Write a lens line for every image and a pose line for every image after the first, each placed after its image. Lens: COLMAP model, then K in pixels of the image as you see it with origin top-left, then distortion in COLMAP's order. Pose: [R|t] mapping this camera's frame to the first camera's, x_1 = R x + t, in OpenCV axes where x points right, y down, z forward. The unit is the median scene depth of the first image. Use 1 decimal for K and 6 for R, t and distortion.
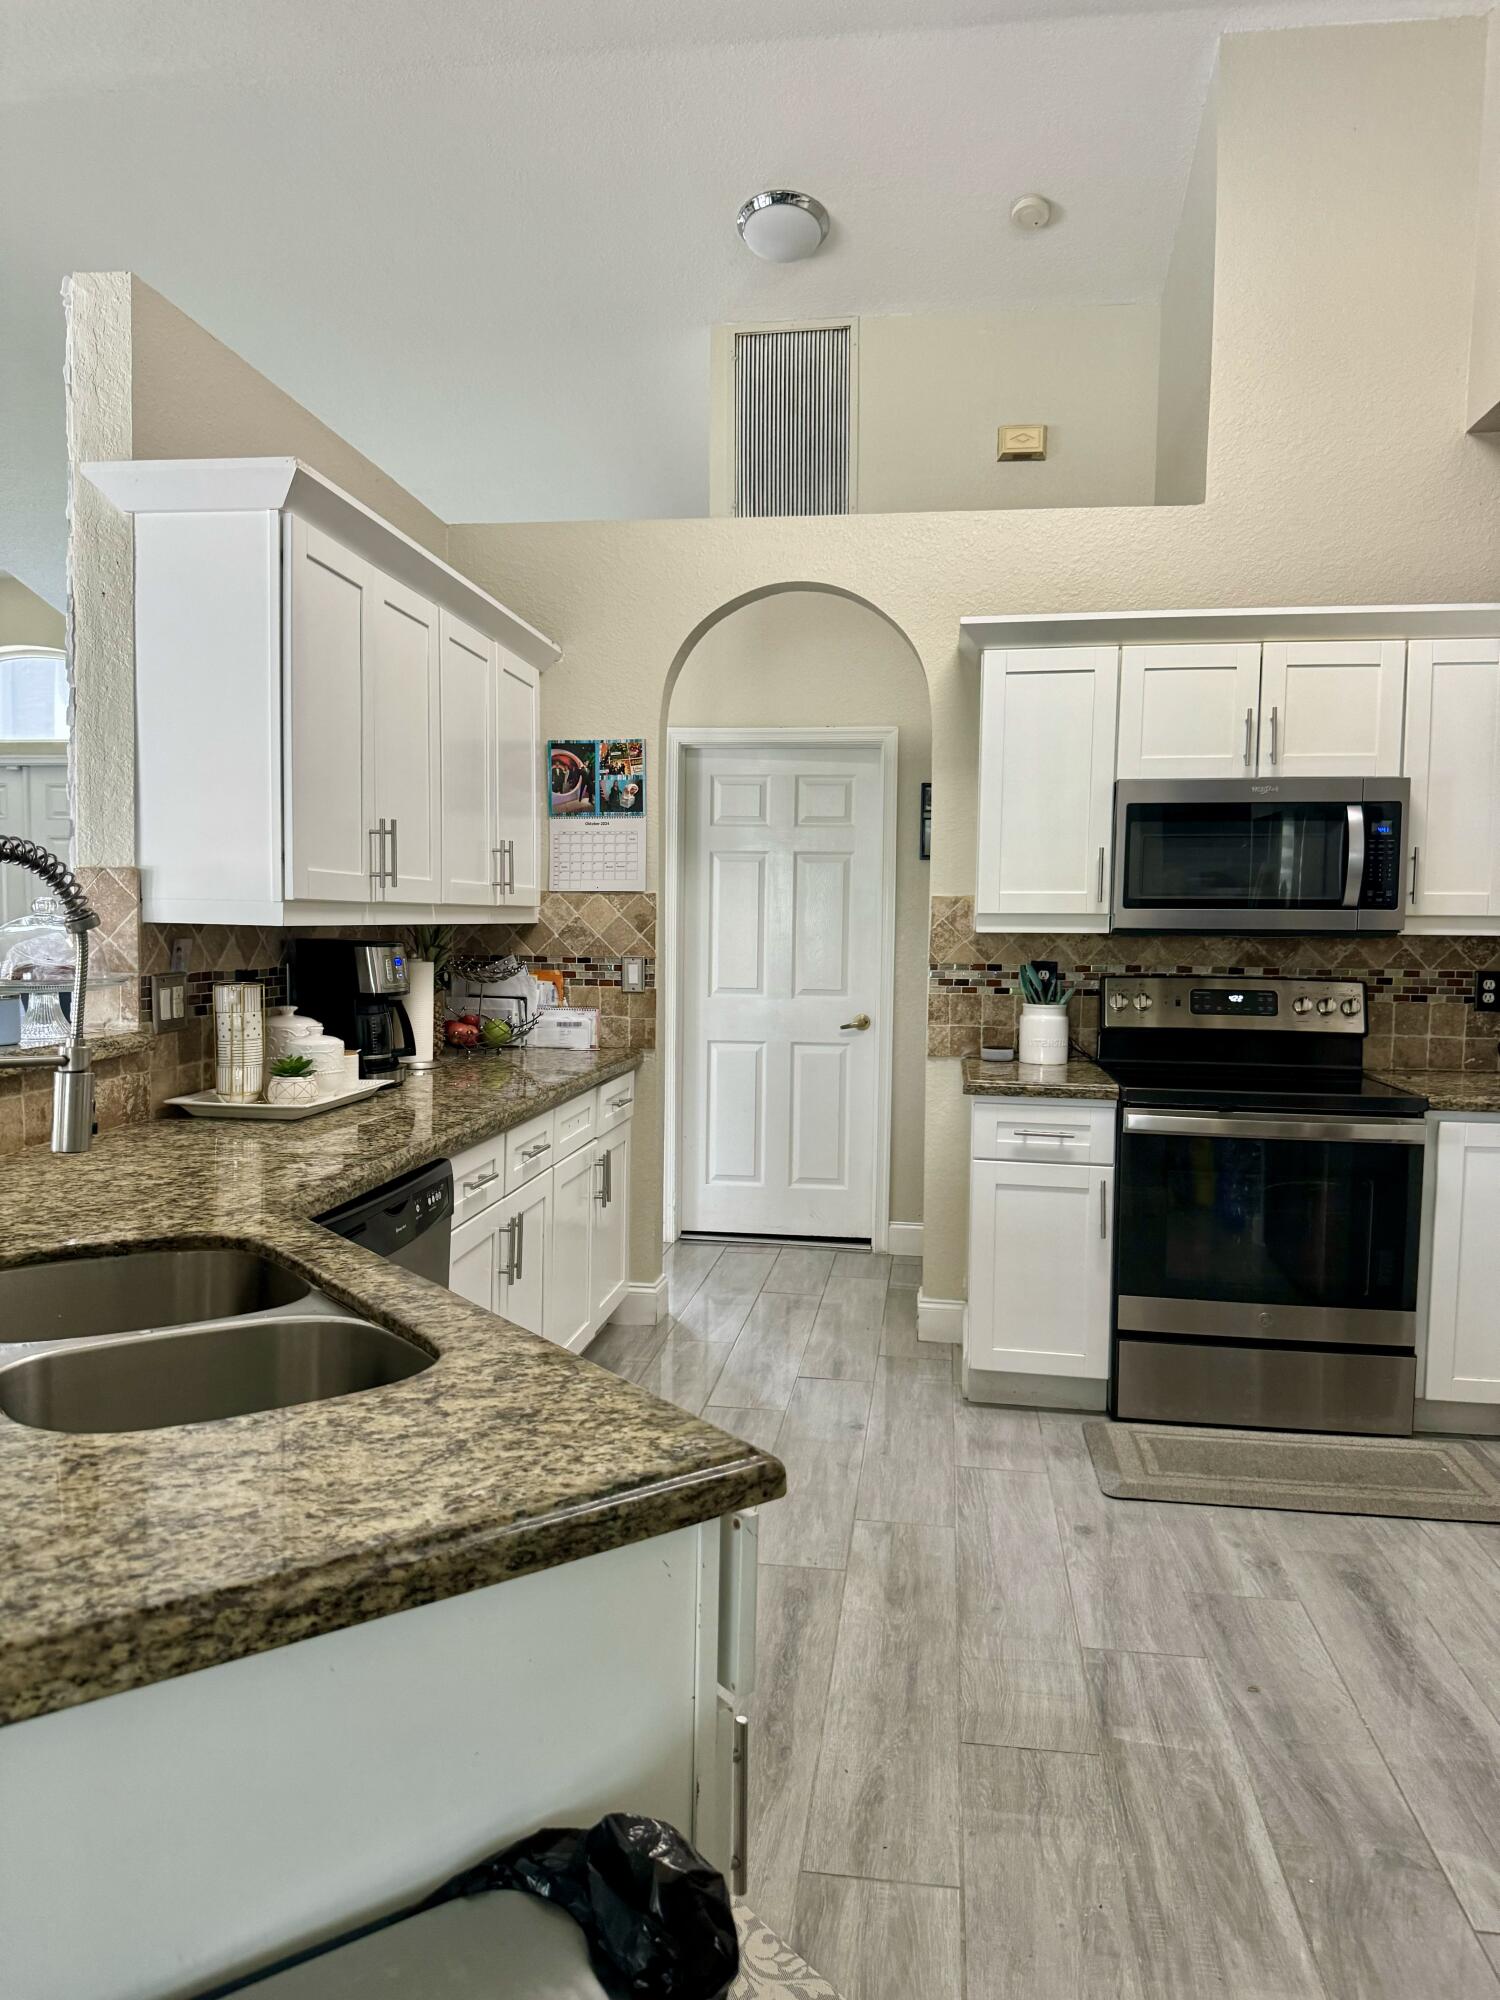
lens RADIAL K [[1409.2, 0, 738.7], [0, 1409.2, 1004.7], [0, 0, 1]] dist [0.121050, -0.194486]
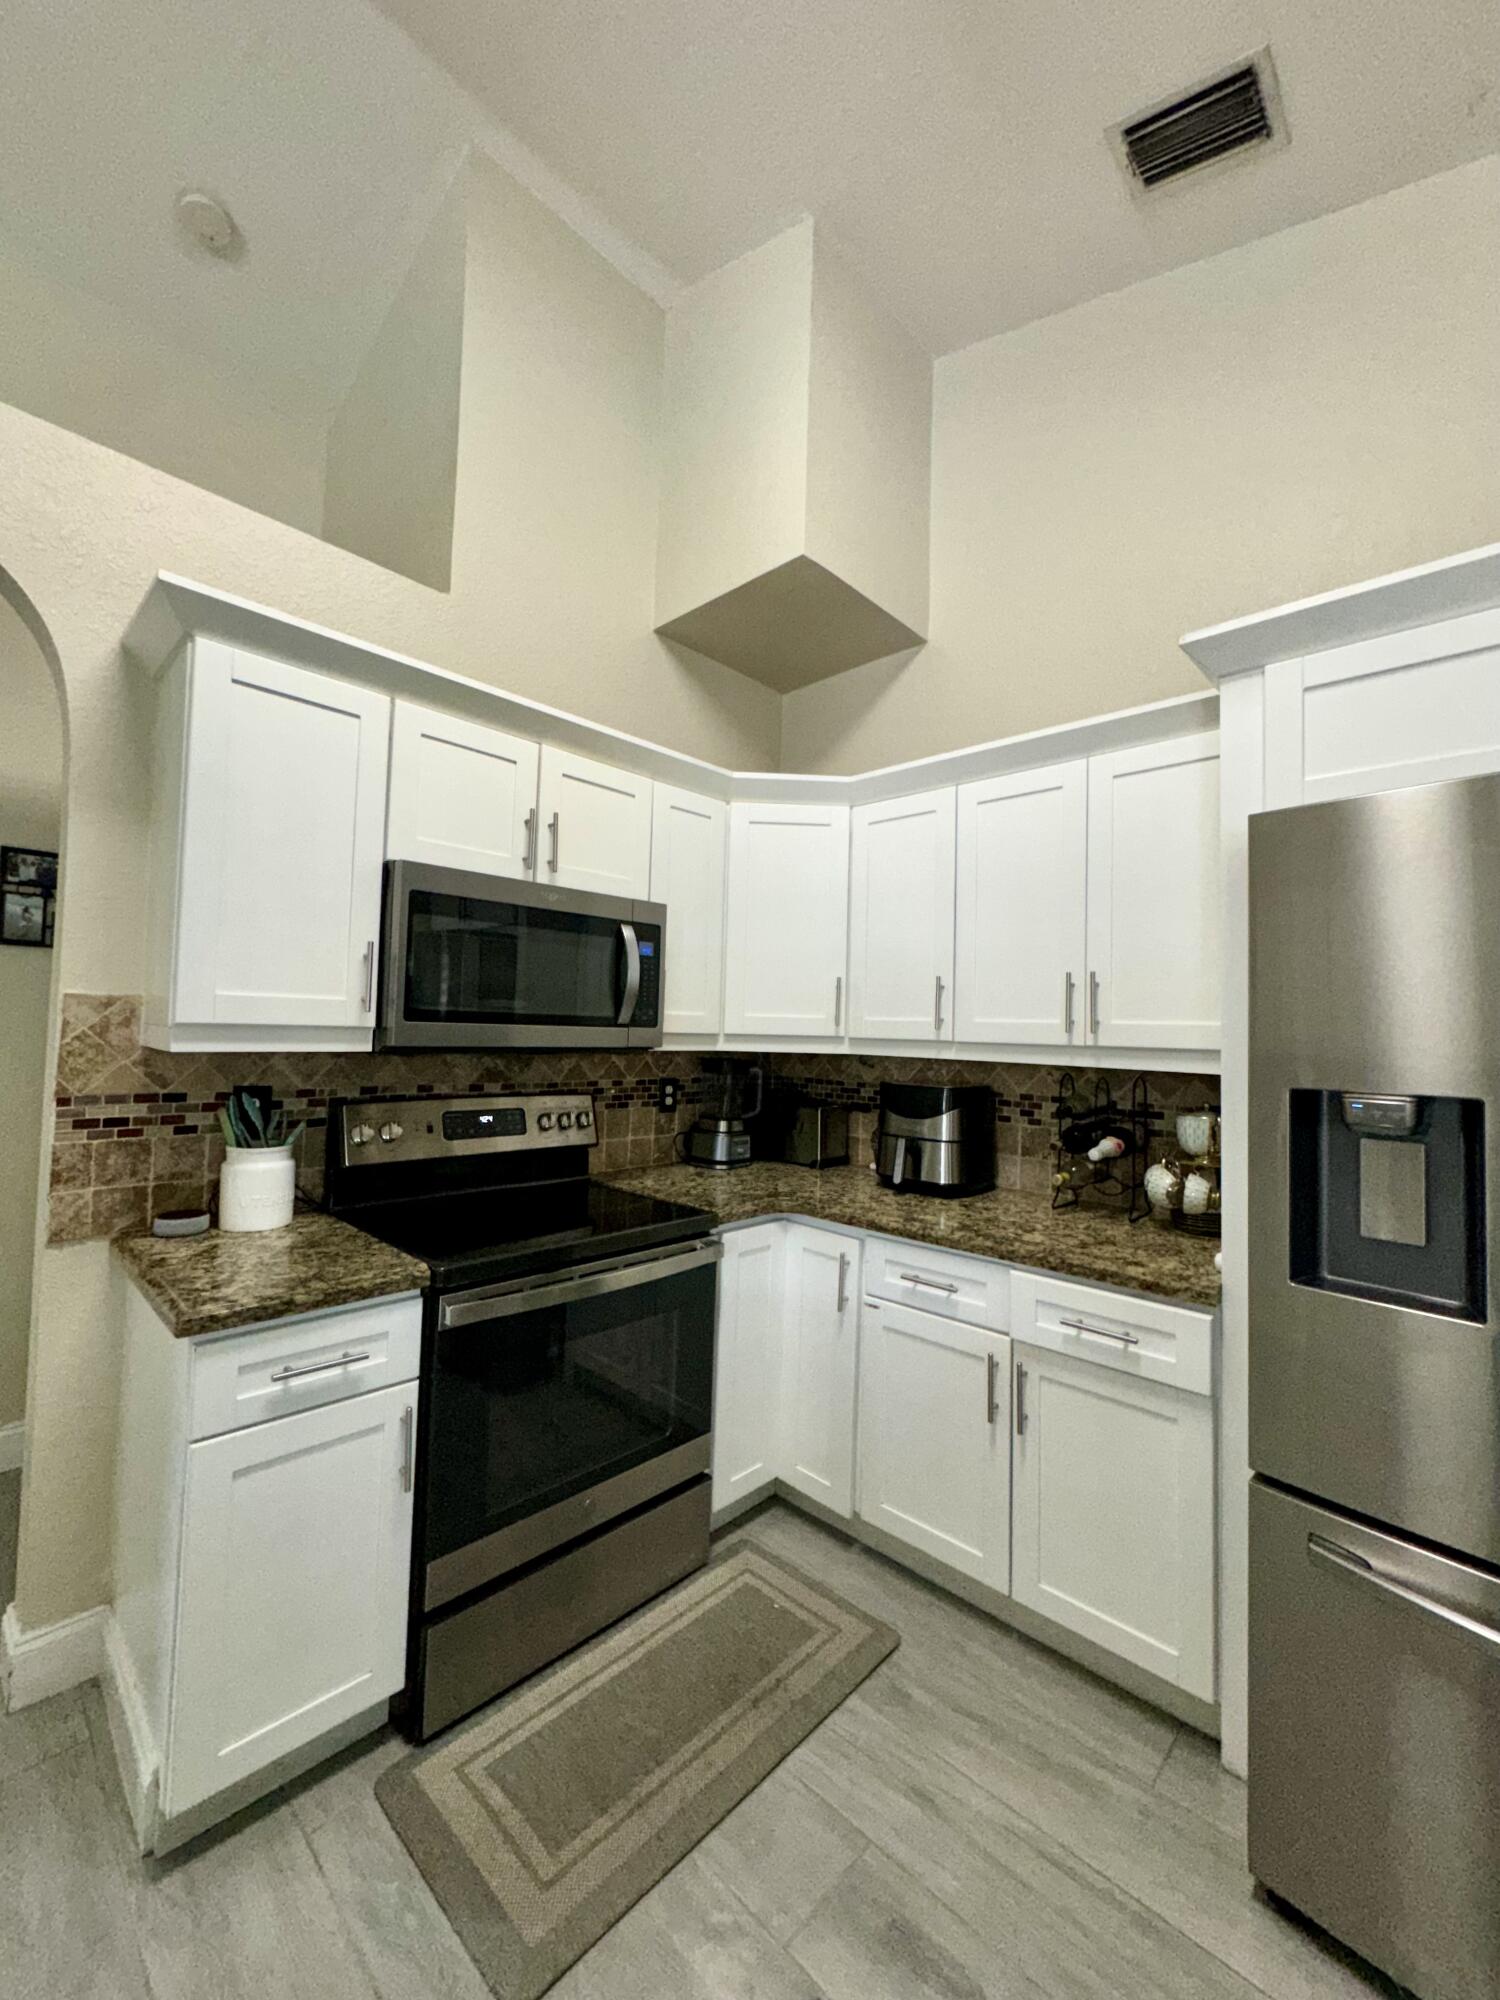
lens RADIAL K [[800.0, 0, 750.0], [0, 800.0, 1000.0], [0, 0, 1]] dist [0.000183, 0.000031]
pose [[0.582302, 0.036675, 0.812145, 0.022298], [0.030321, 0.997307, -0.066777, -0.041619], [-0.812407, 0.063509, 0.579622, 0.555563]]
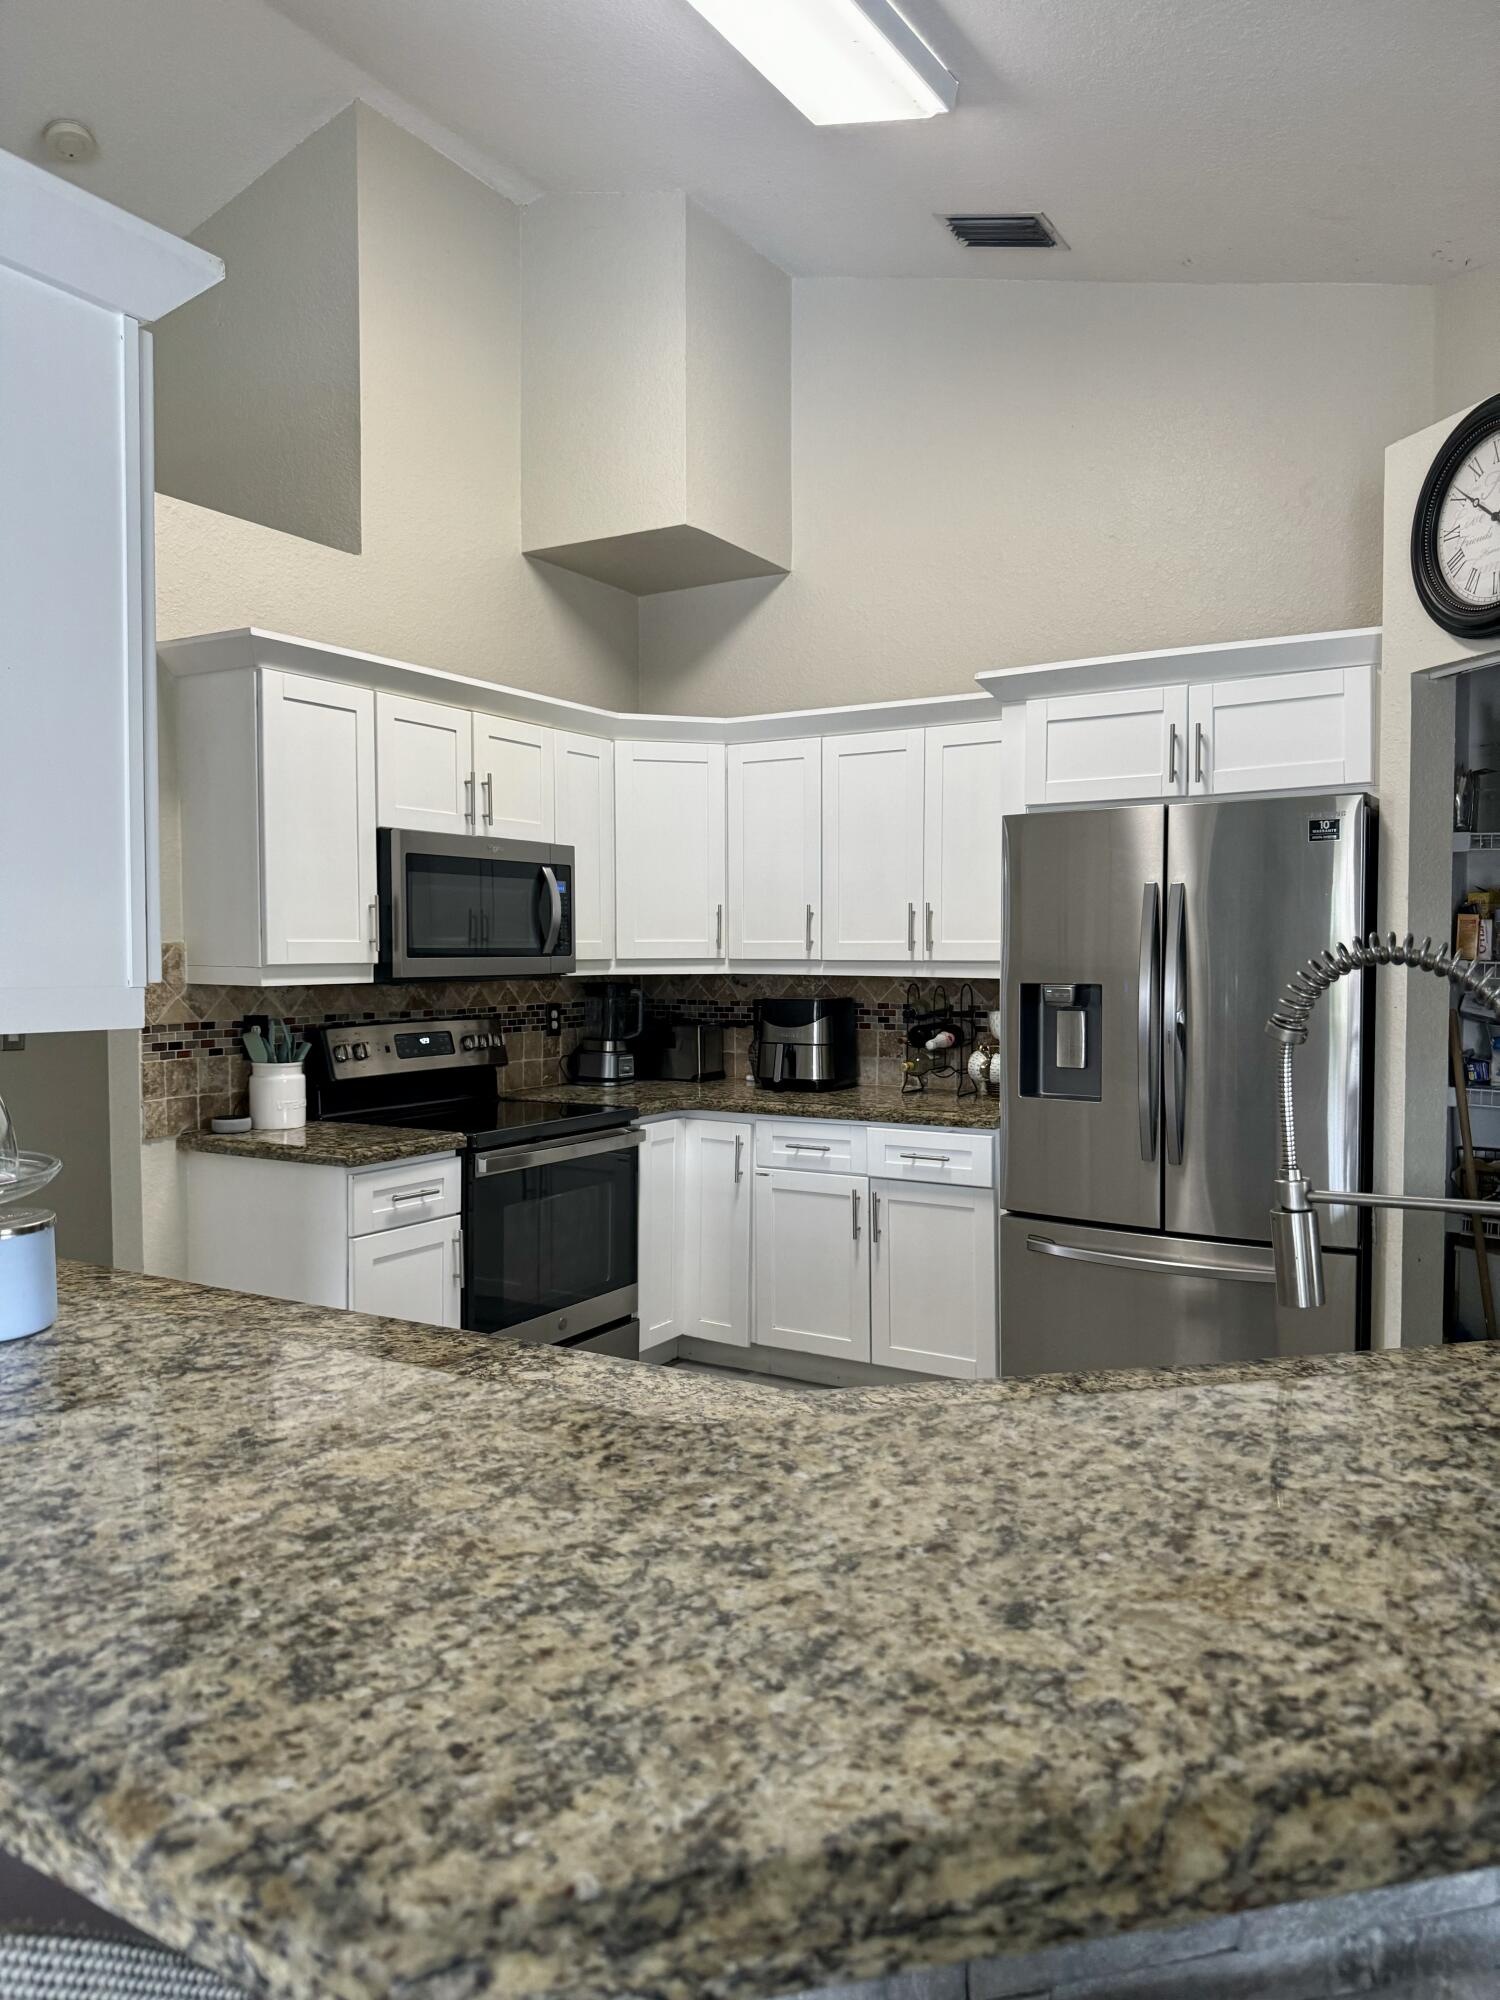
lens RADIAL K [[1408.9, 0, 774.6], [0, 1408.9, 1003.2], [0, 0, 1]] dist [0.116011, -0.146213]
pose [[0.380050, -0.049176, 0.923658, -0.517605], [0.062658, 0.997661, 0.027335, -0.044339], [-0.922841, 0.047486, 0.382243, 0.363680]]
